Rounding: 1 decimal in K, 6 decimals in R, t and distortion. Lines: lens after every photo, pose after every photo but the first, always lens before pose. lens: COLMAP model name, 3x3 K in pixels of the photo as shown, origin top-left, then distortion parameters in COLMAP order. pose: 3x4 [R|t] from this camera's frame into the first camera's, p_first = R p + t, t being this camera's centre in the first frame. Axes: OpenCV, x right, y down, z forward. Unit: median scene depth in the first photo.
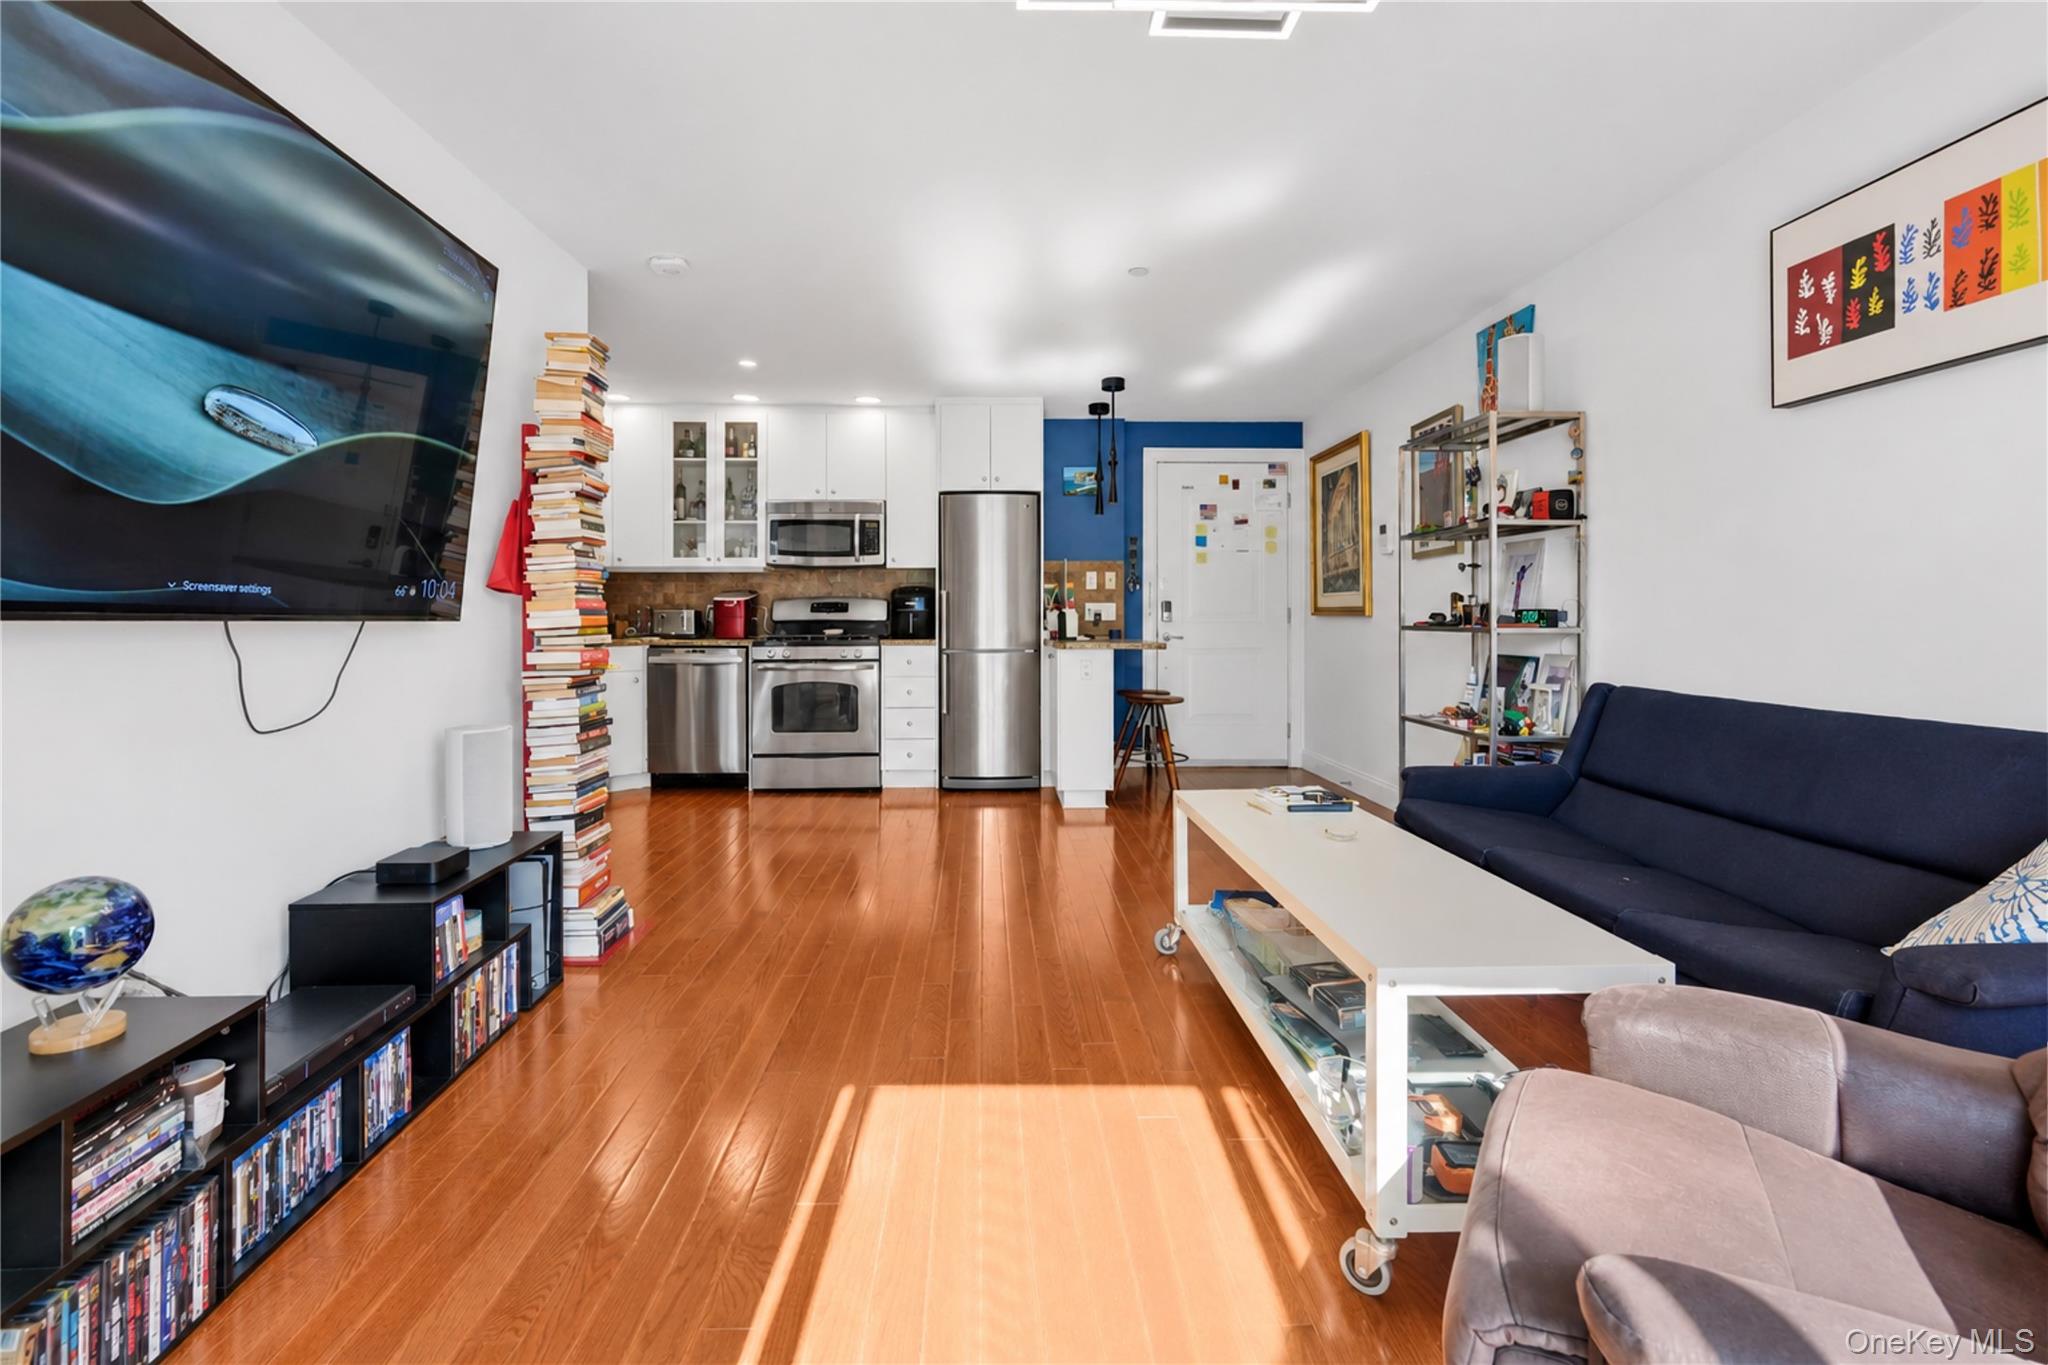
lens RADIAL K [[906.5, 0, 1013.4], [0, 906.5, 610.1], [0, 0, 1]] dist [-0.013870, 0.008857]
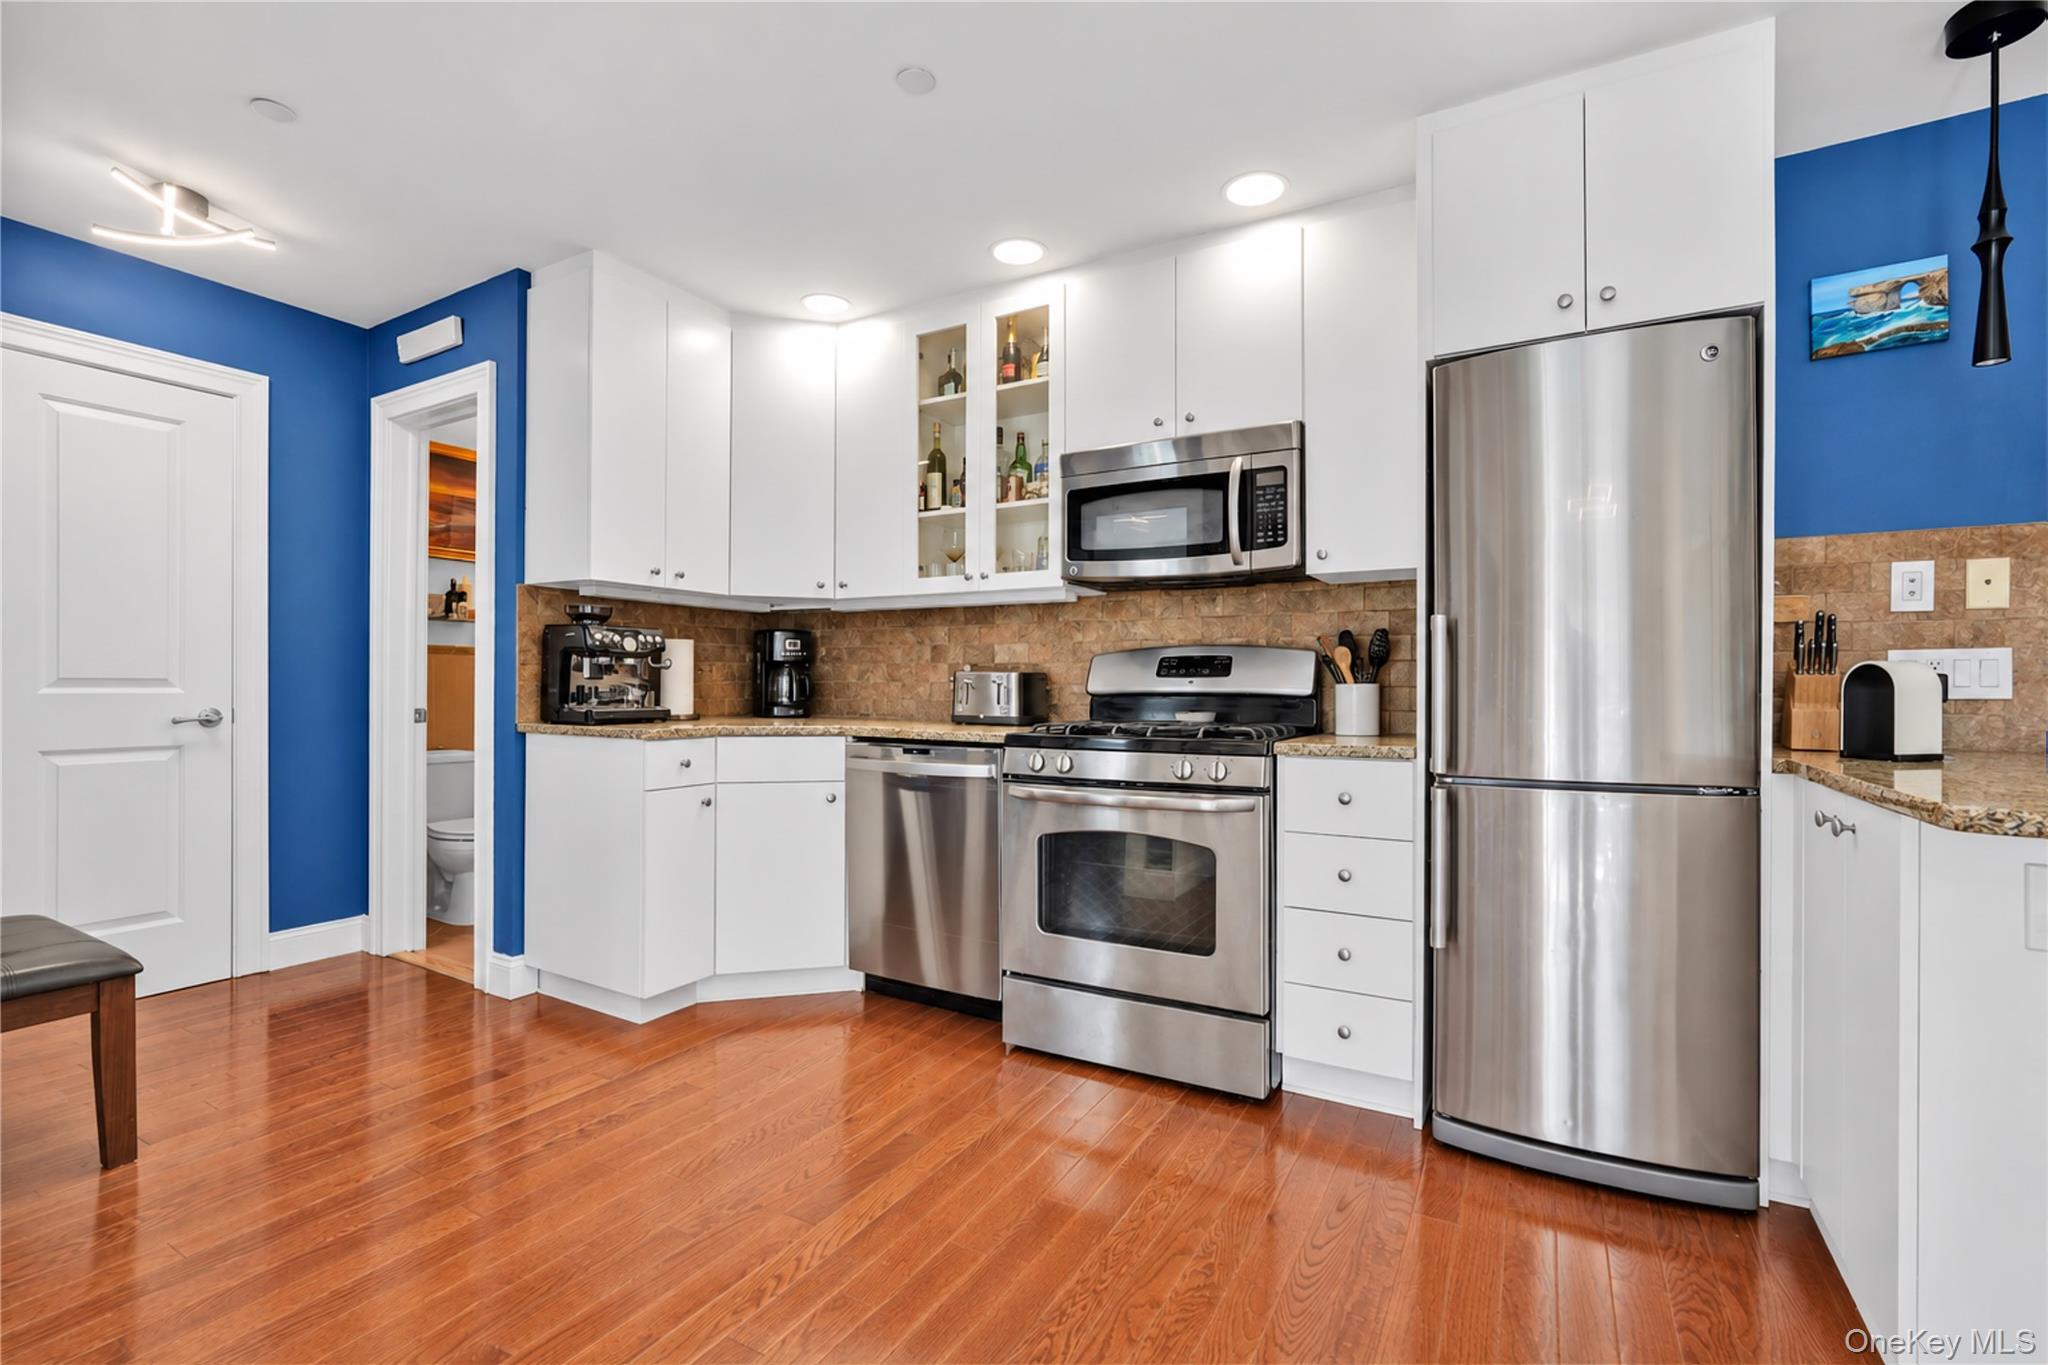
lens RADIAL K [[895.0, 0, 1016.1], [0, 895.0, 688.1], [0, 0, 1]] dist [-0.016711, 0.007558]
pose [[0.846868, 0.006789, -0.531760, -0.031734], [-0.001978, 0.999952, 0.009617, 0.005234], [0.531800, -0.007092, 0.846841, 0.643744]]
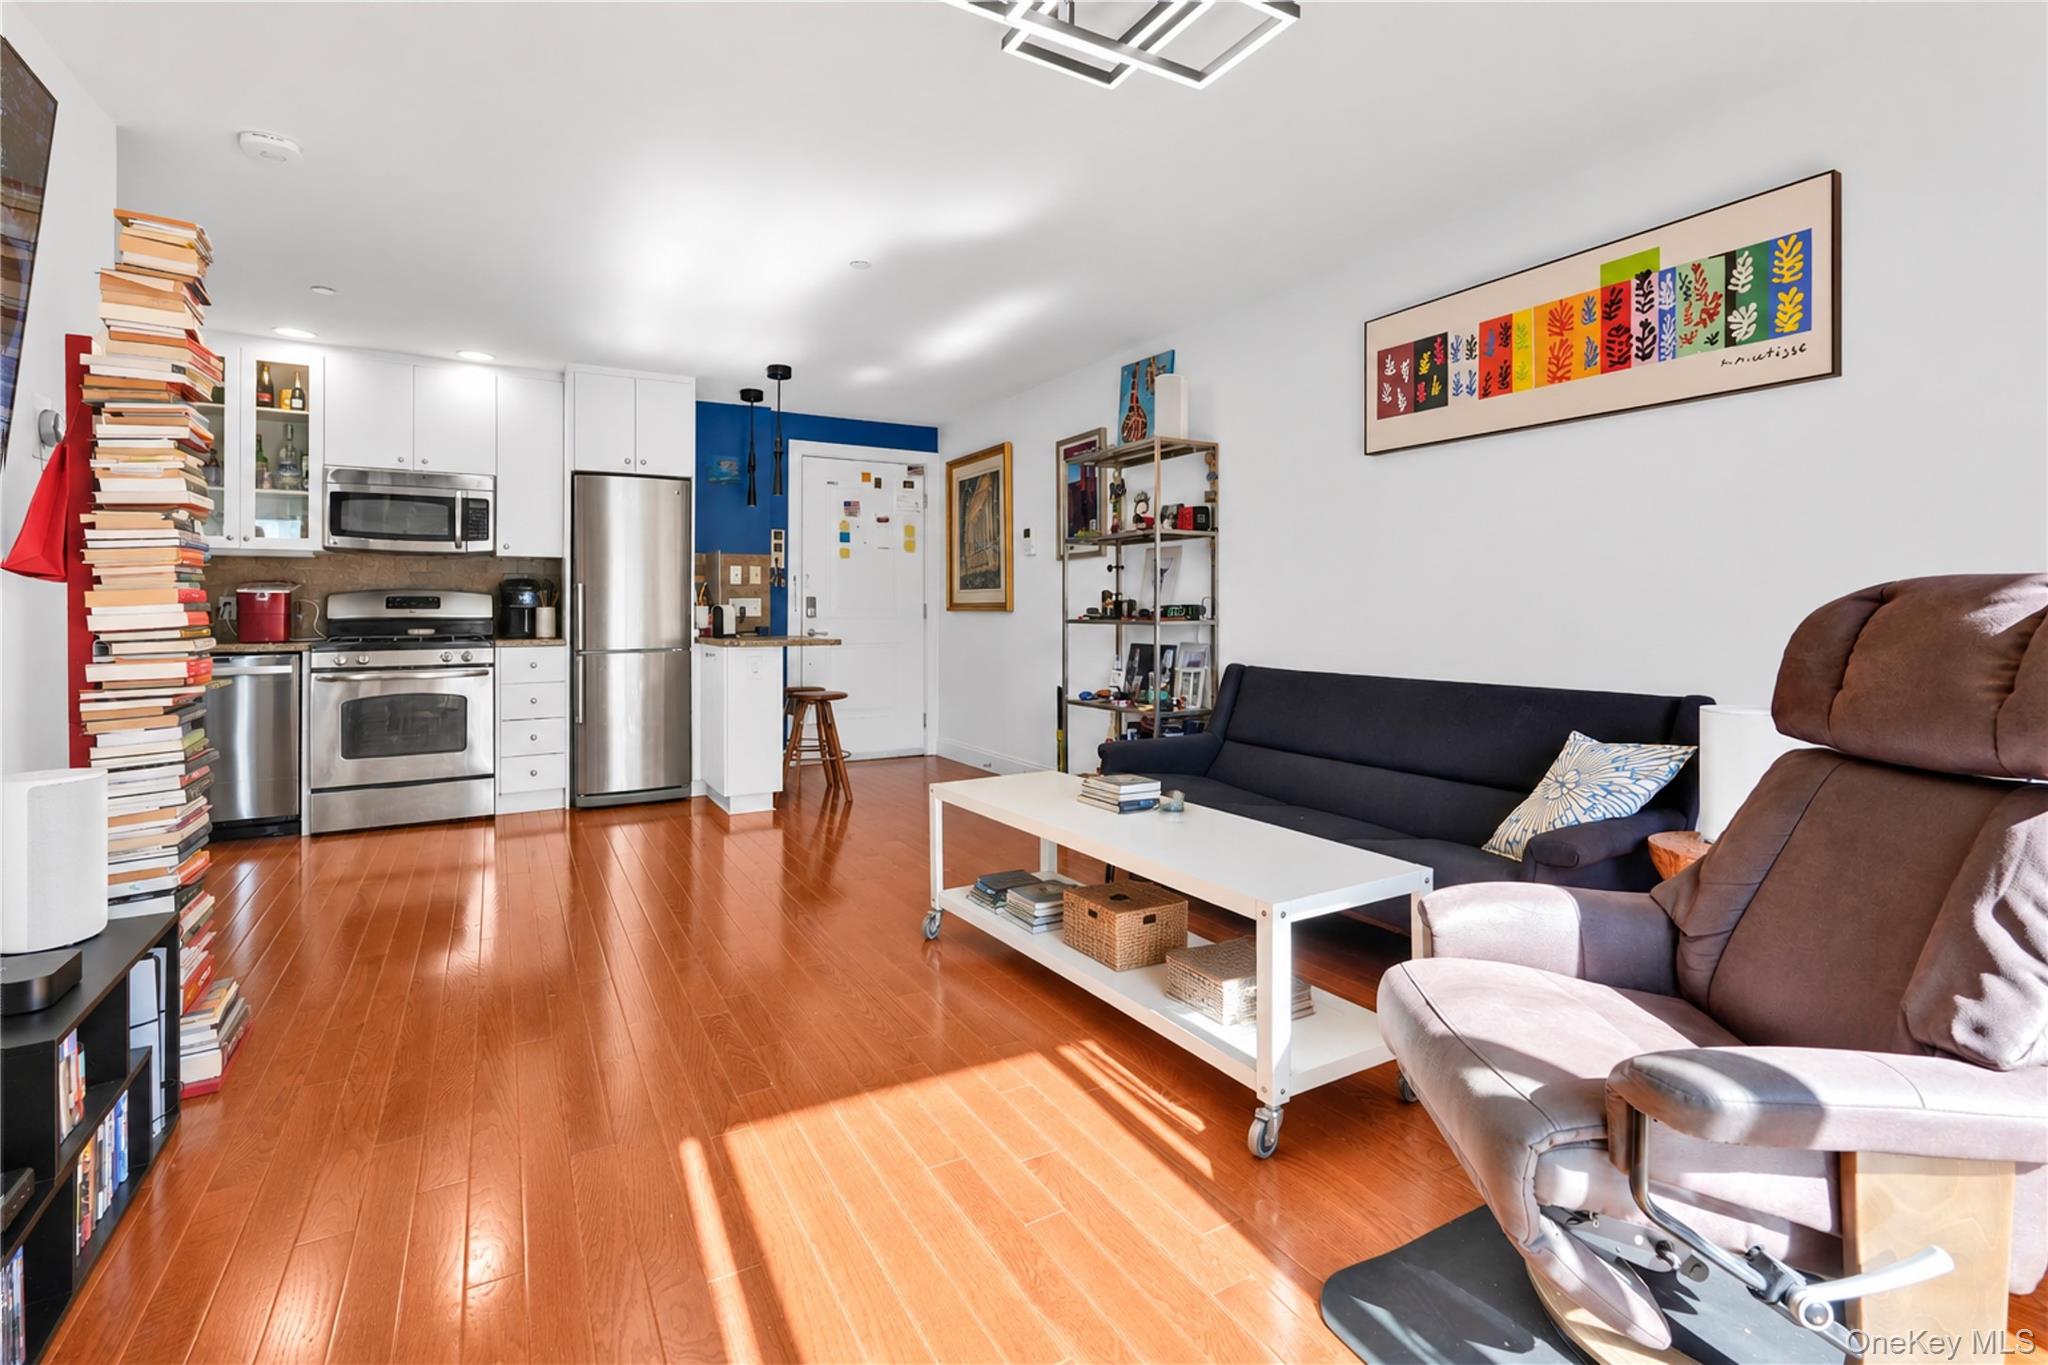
lens RADIAL K [[906.5, 0, 1013.4], [0, 906.5, 610.1], [0, 0, 1]] dist [-0.013870, 0.008857]
pose [[0.885116, -0.001364, 0.465369, -0.121305], [-0.000558, 0.999992, 0.003992, 0.000759], [-0.465371, -0.003793, 0.885108, 0.027420]]
